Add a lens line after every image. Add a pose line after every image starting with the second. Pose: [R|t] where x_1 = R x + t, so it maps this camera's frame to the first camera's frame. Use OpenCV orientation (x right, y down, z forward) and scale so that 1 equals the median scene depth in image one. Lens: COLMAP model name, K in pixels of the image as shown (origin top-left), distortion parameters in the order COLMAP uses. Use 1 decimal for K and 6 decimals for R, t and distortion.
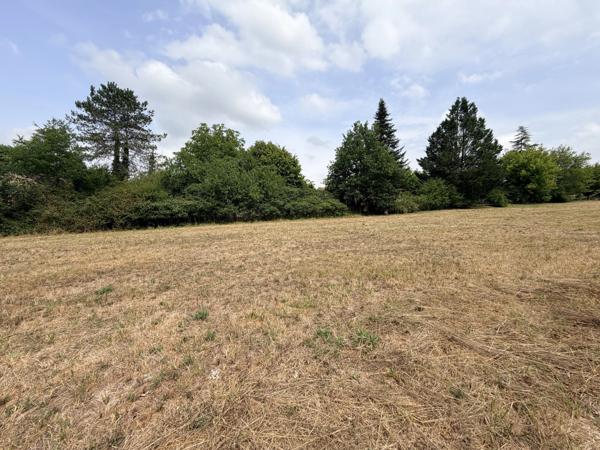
lens RADIAL K [[240.4, 0, 298.8], [0, 240.4, 224.6], [0, 0, 1]] dist [0.002550, -0.000123]
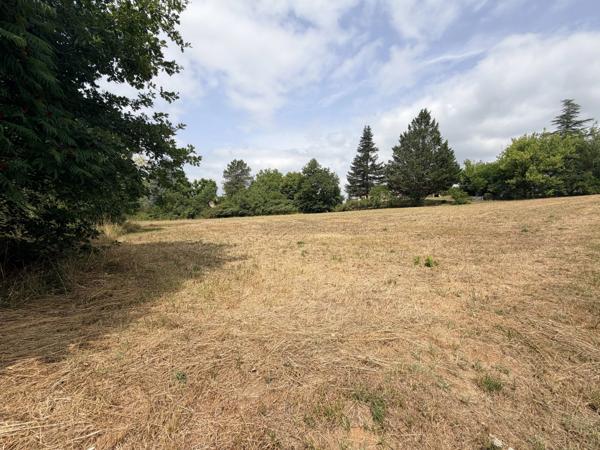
lens RADIAL K [[240.4, 0, 298.4], [0, 240.4, 223.2], [0, 0, 1]] dist [0.002550, -0.000123]
pose [[0.703832, 0.042662, -0.709084, 1.205019], [-0.007240, 0.998574, 0.052892, -0.049042], [0.710329, -0.032093, 0.703137, -0.254339]]
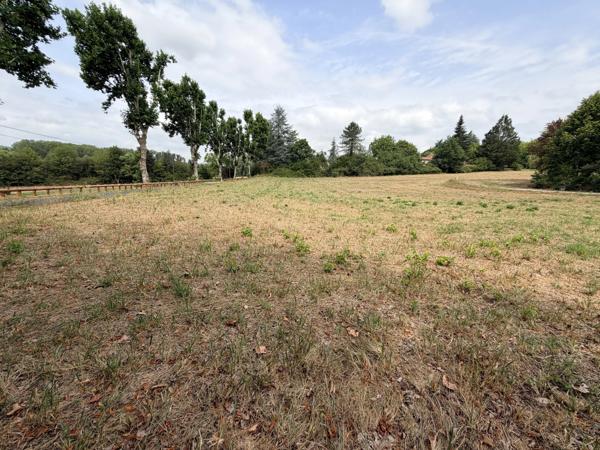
lens RADIAL K [[240.4, 0, 298.8], [0, 240.4, 226.9], [0, 0, 1]] dist [0.002550, -0.000123]
pose [[0.980052, 0.061505, -0.188985, -0.633500], [-0.024854, 0.981373, 0.190499, 0.059371], [0.197181, -0.182002, 0.963325, -1.583580]]
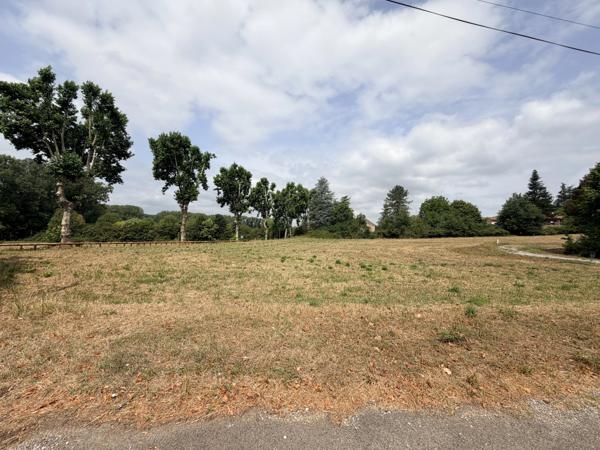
lens RADIAL K [[240.4, 0, 297.5], [0, 240.4, 227.2], [0, 0, 1]] dist [0.002550, -0.000123]
pose [[0.862435, 0.006404, -0.506128, -0.291079], [-0.036241, 0.998135, -0.049125, 0.051452], [0.504869, 0.060710, 0.861058, -1.547109]]
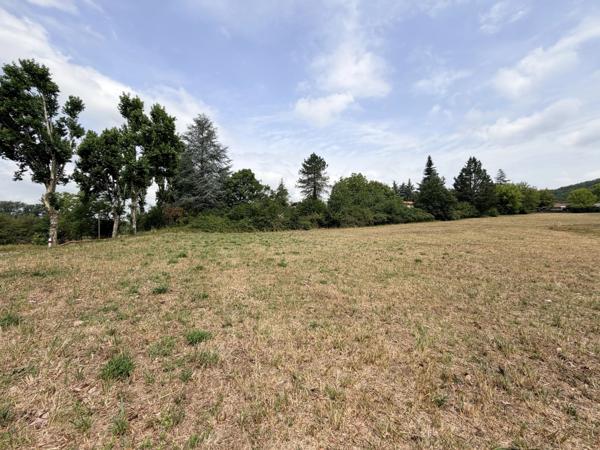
lens RADIAL K [[240.4, 0, 298.8], [0, 240.4, 226.1], [0, 0, 1]] dist [0.002550, -0.000123]
pose [[0.995435, -0.006330, 0.095232, -0.875833], [0.009639, 0.999364, -0.034327, 0.049286], [-0.094954, 0.035089, 0.994863, -0.721035]]
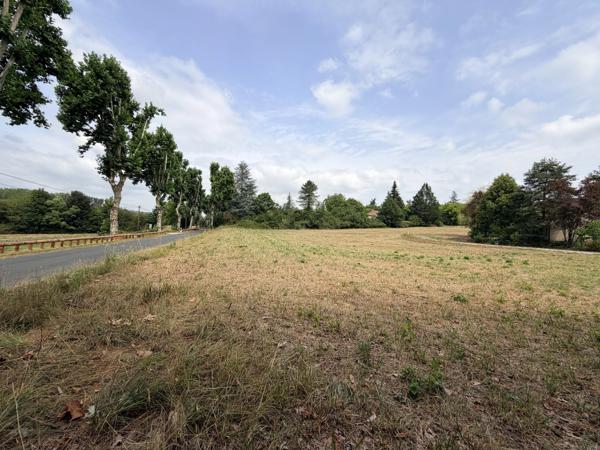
lens RADIAL K [[240.4, 0, 298.8], [0, 240.4, 226.0], [0, 0, 1]] dist [0.002550, -0.000123]
pose [[0.998388, 0.041437, 0.038775, -0.806439], [-0.040397, 0.998813, -0.027221, 0.053397], [-0.039857, 0.025611, 0.998877, -1.595885]]
